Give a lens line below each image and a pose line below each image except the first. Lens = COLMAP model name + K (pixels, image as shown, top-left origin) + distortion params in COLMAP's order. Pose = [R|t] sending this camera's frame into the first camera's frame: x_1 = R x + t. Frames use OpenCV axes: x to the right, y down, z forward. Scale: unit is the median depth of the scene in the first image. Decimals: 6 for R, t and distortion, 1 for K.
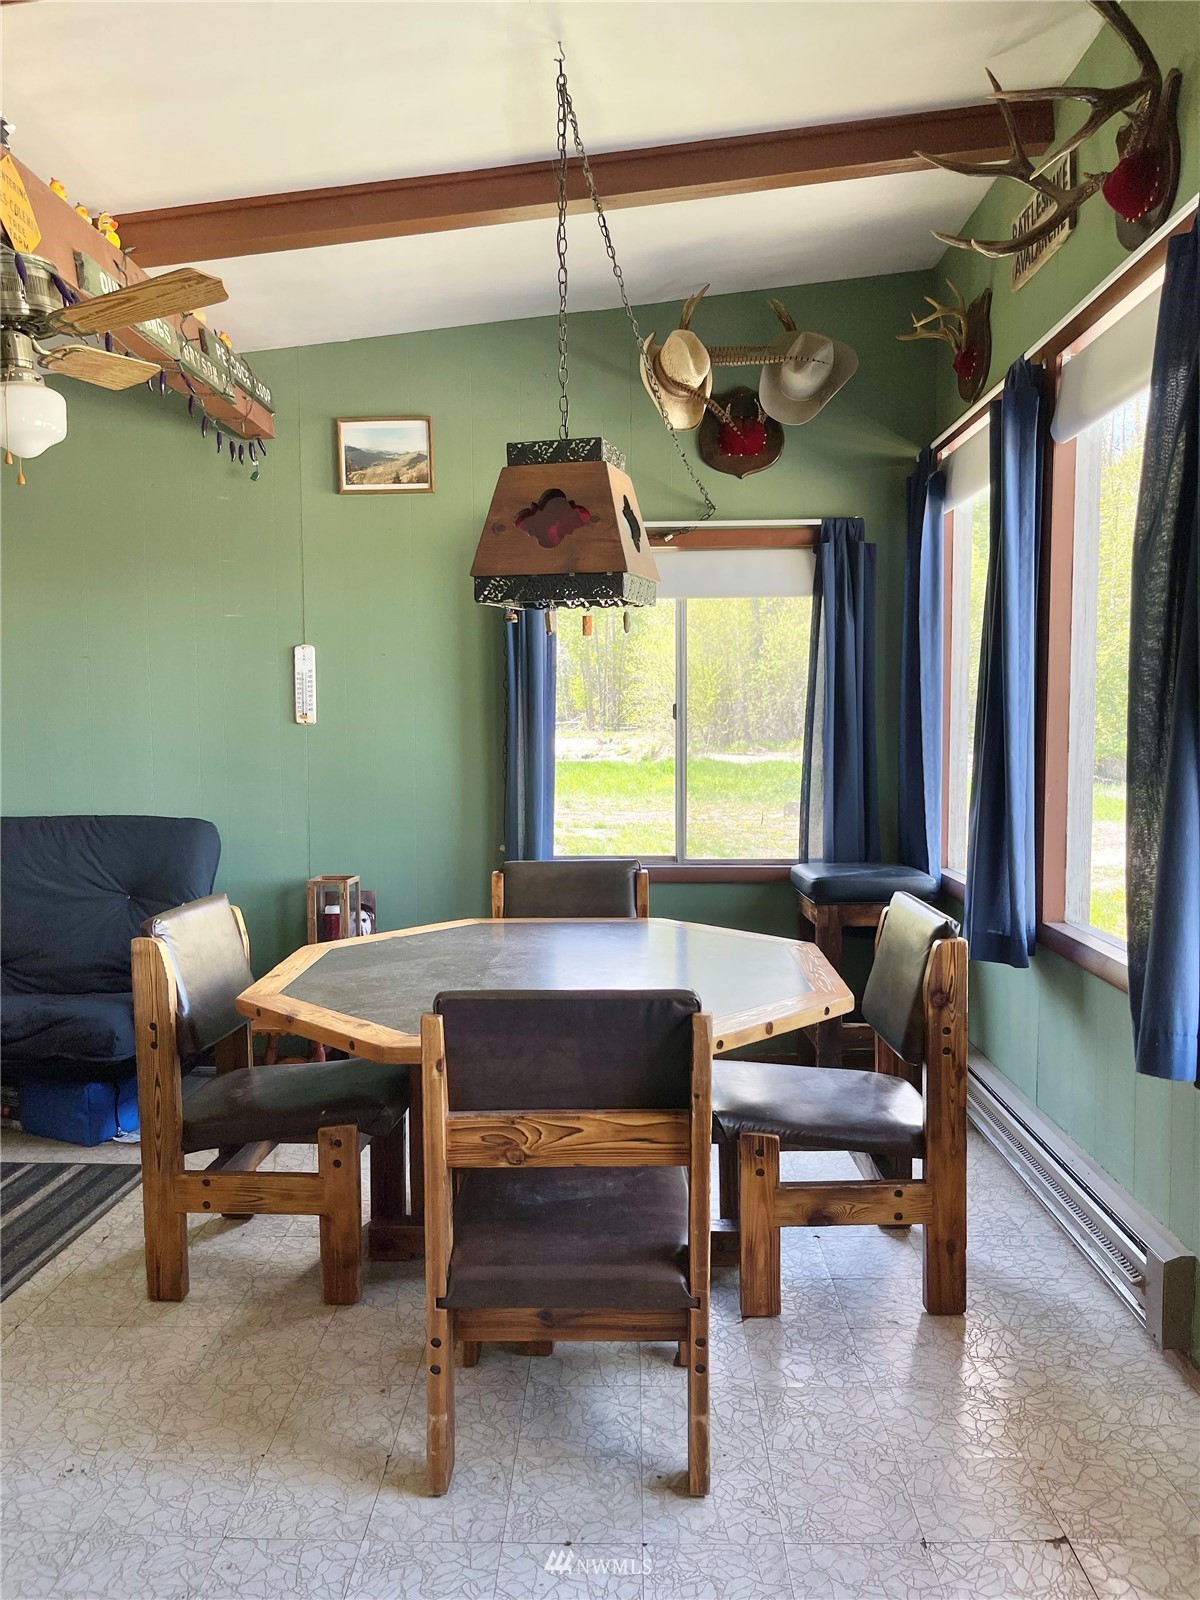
lens RADIAL K [[1206.6, 0, 600.0], [0, 1206.6, 800.0], [0, 0, 1]] dist [0.064595, -0.105529]
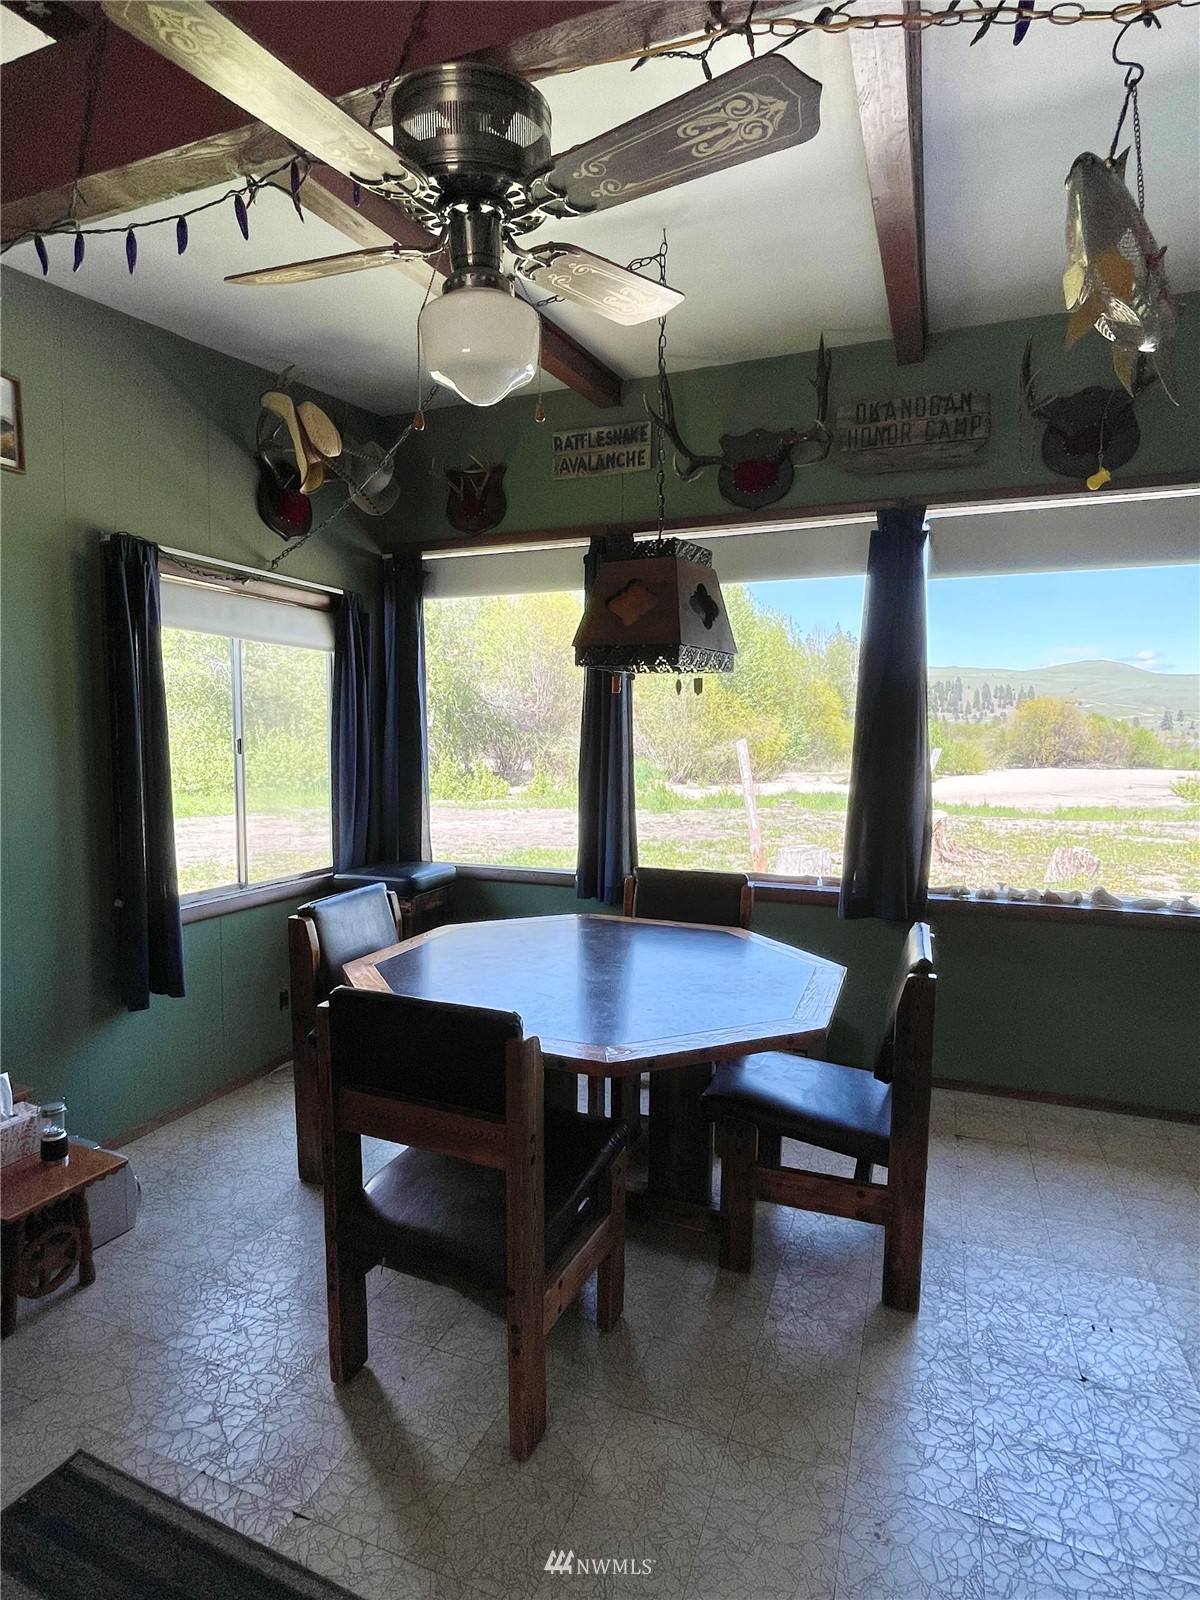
lens RADIAL K [[869.8, 0, 588.3], [0, 869.8, 800.6], [0, 0, 1]] dist [-0.020604, 0.014882]
pose [[0.350398, -0.061560, 0.934576, -0.701886], [0.060949, 0.997221, 0.042835, -0.052350], [-0.934616, 0.041952, 0.353177, 0.584315]]
